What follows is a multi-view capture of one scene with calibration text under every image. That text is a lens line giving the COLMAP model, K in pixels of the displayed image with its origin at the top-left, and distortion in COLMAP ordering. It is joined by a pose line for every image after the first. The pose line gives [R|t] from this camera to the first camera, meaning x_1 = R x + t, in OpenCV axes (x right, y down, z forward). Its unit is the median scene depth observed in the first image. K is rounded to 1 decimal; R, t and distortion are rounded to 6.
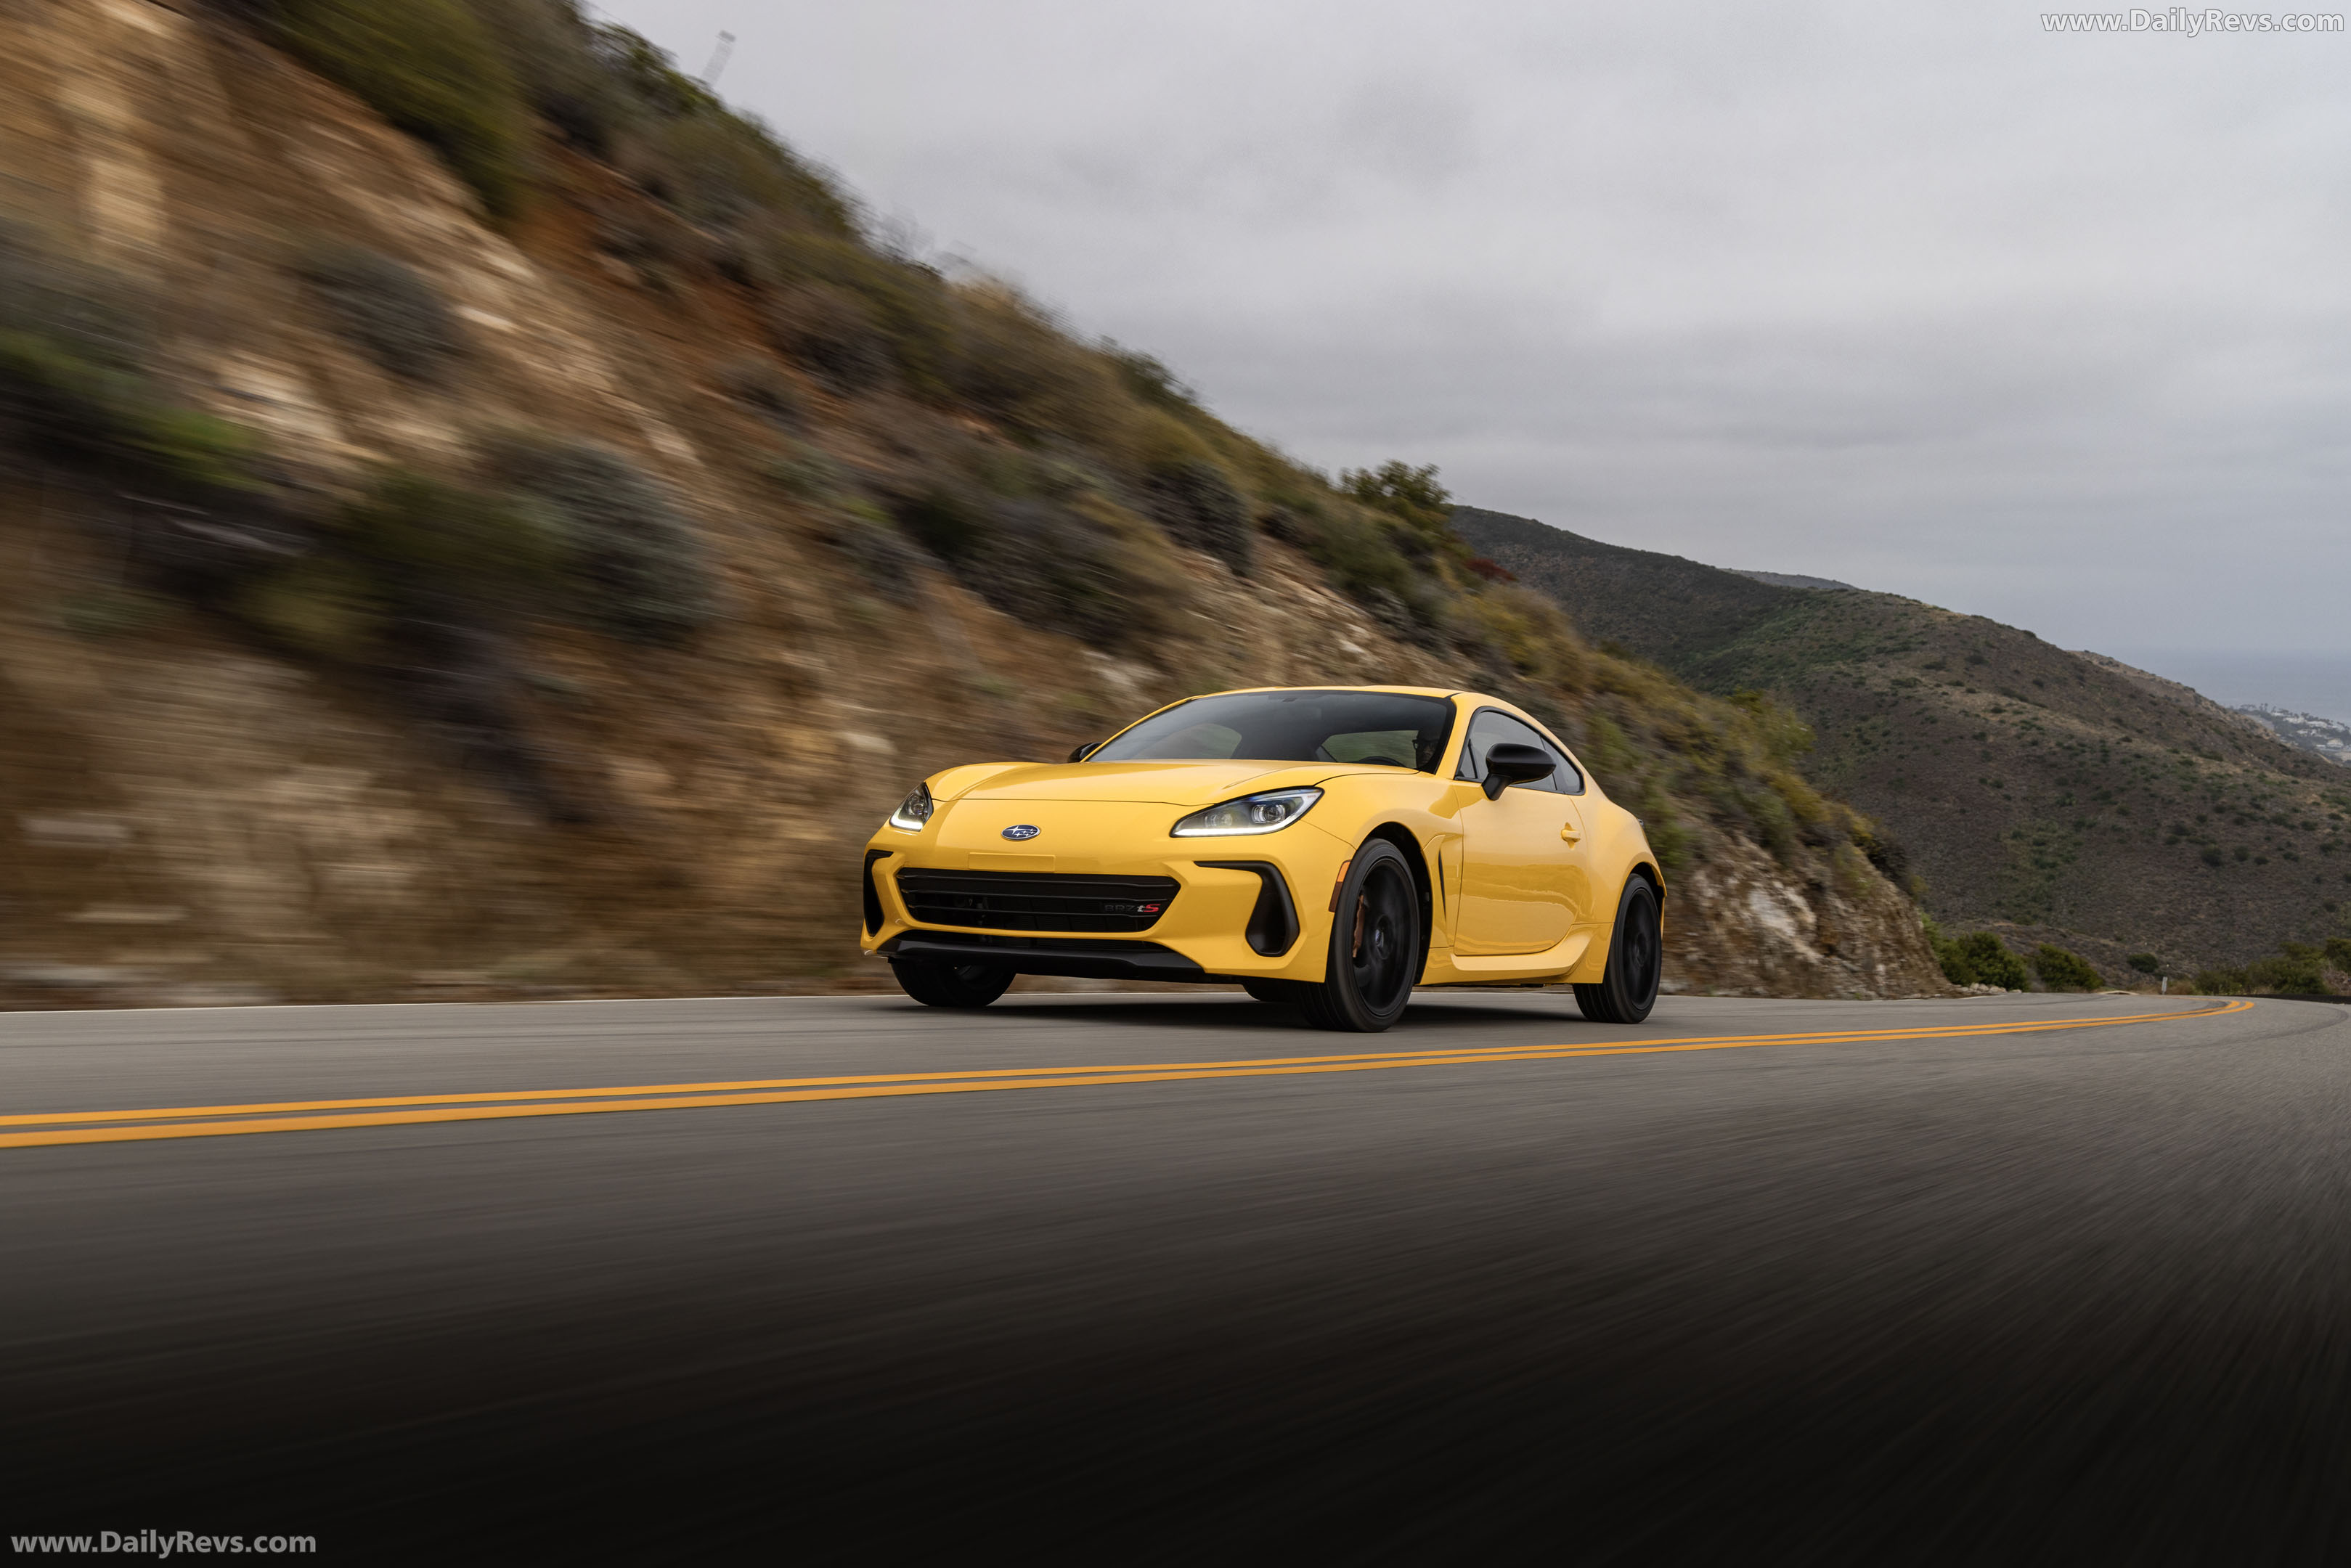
lens RADIAL K [[2350.0, 0, 1184.0], [0, 2350.0, 785.2], [0, 0, 1]] dist [0.145803, 0.000000]
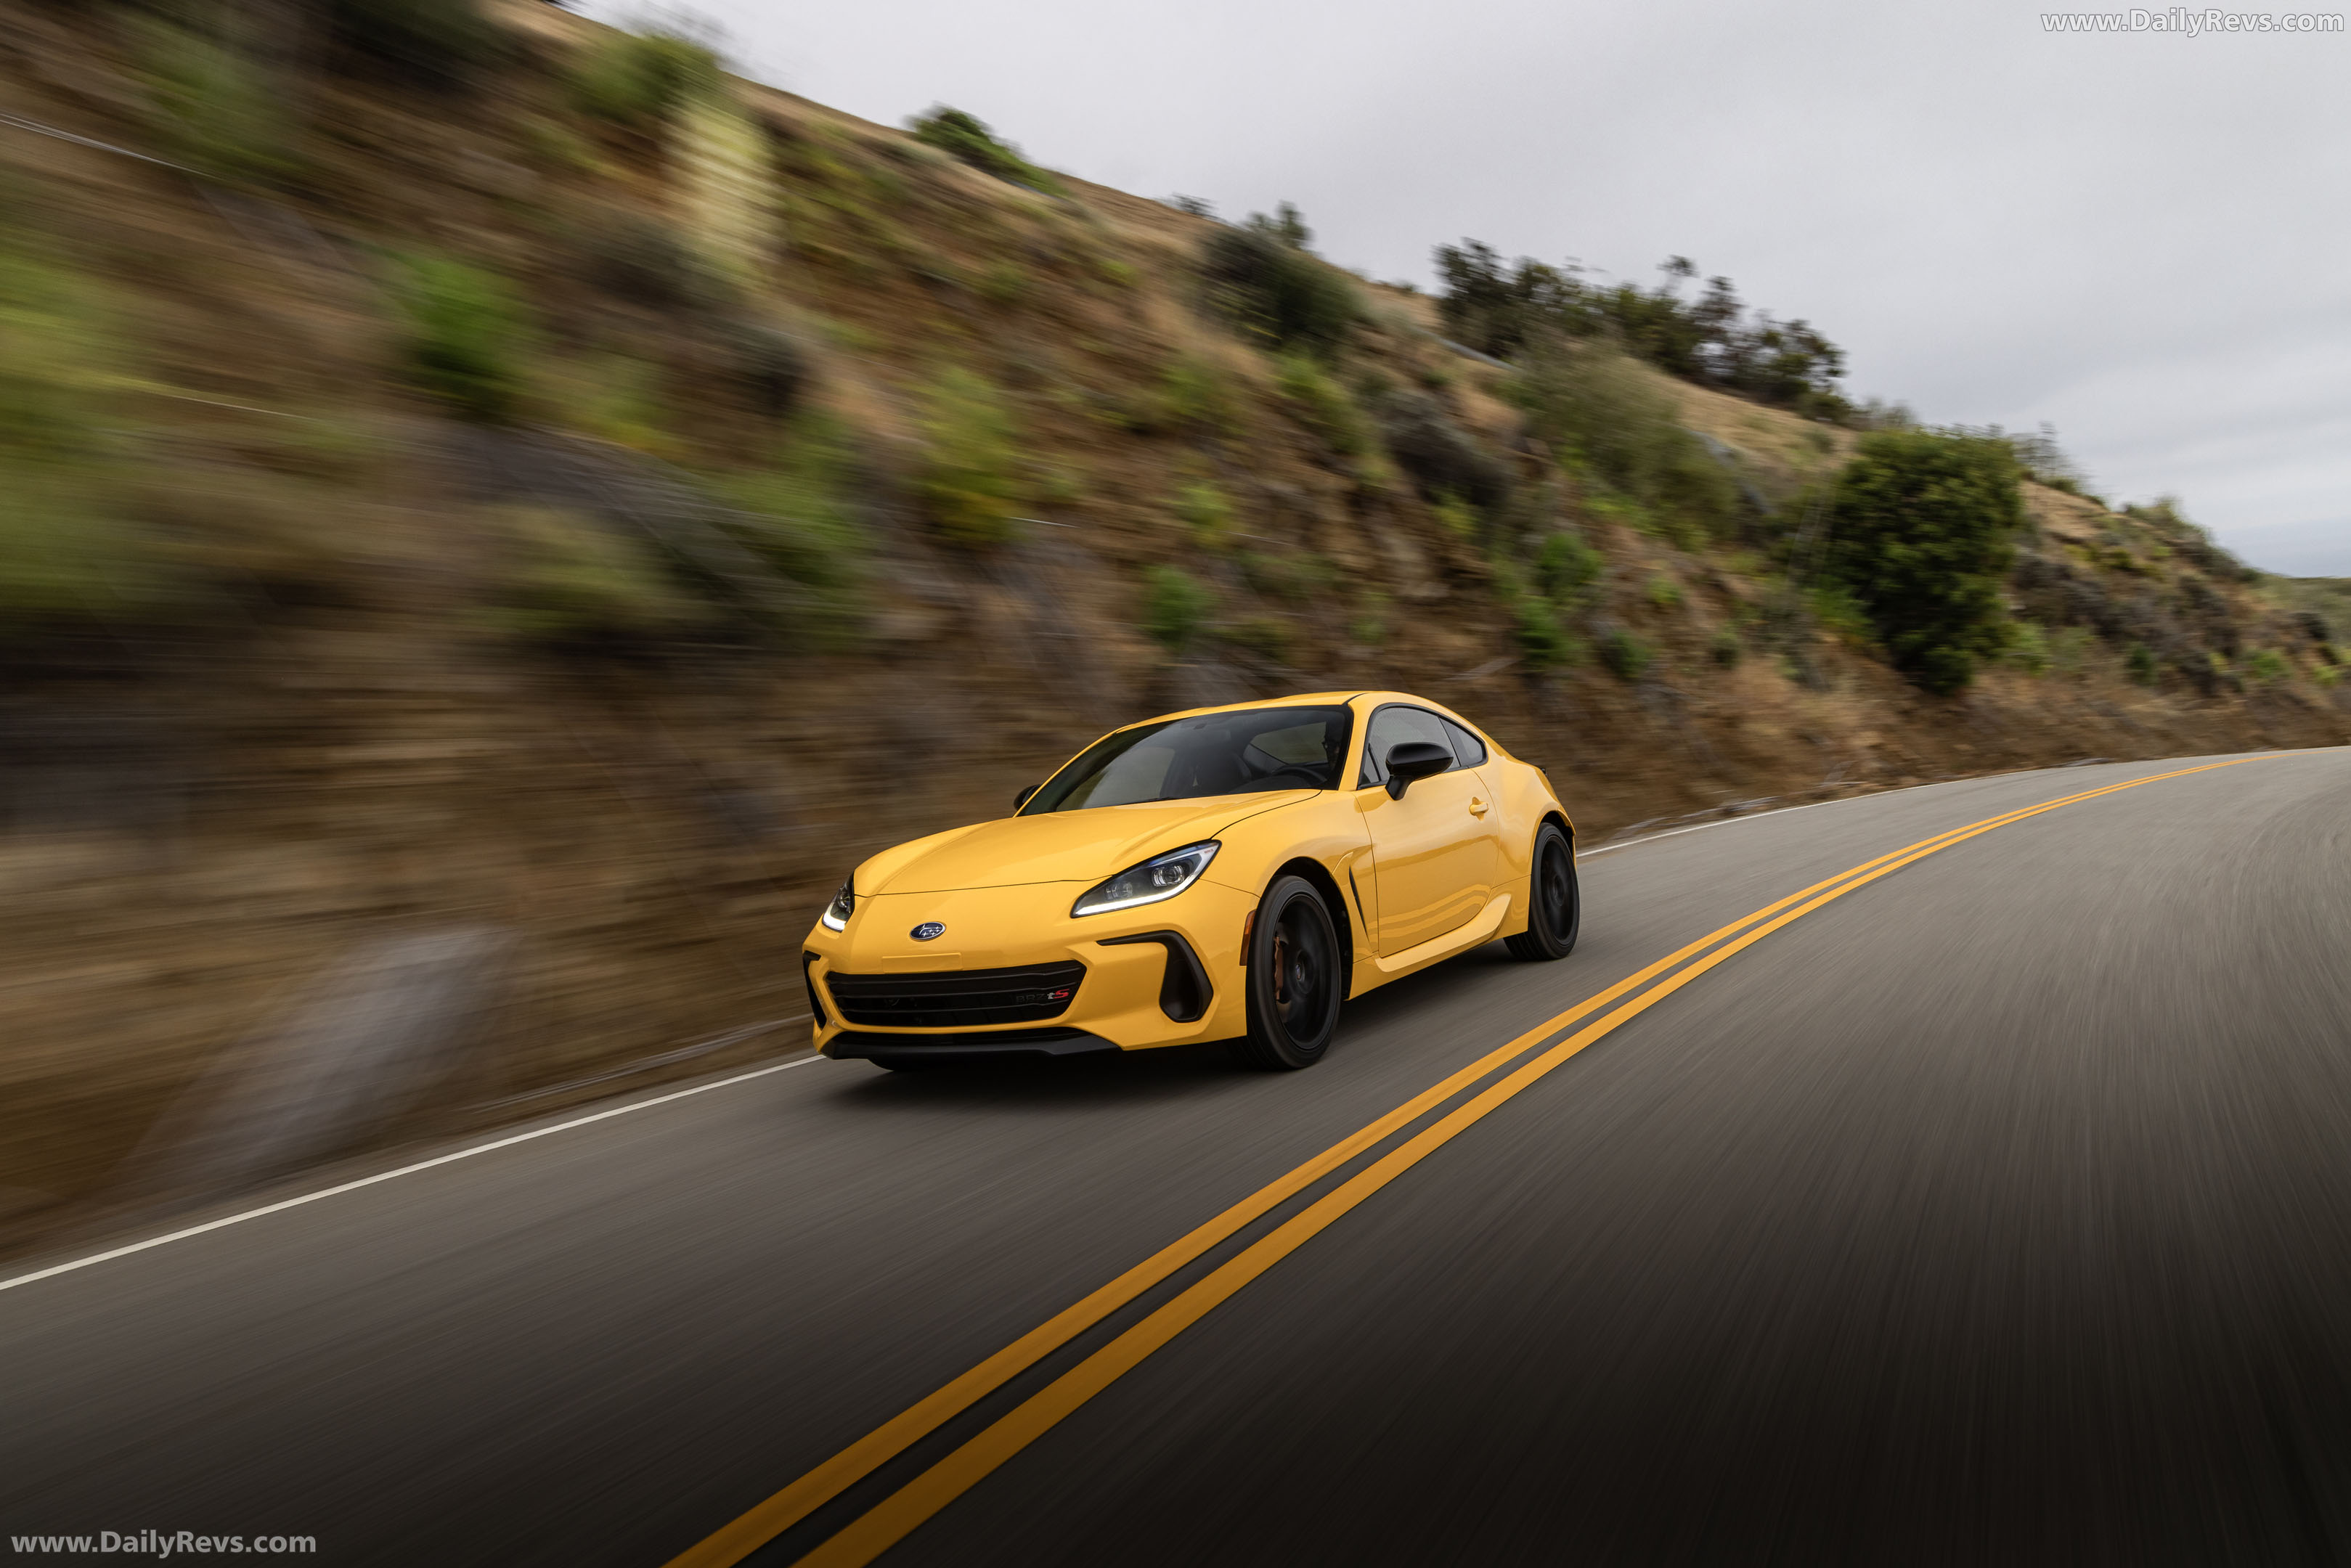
lens RADIAL K [[1698.4, 0, 1160.9], [0, 1698.4, 794.5], [0, 0, 1]] dist [0.000162, -0.000046]
pose [[0.987627, -0.150334, -0.044644, 0.066981], [0.152674, 0.986764, 0.054664, -0.059041], [0.035835, -0.060804, 0.997506, 0.265958]]
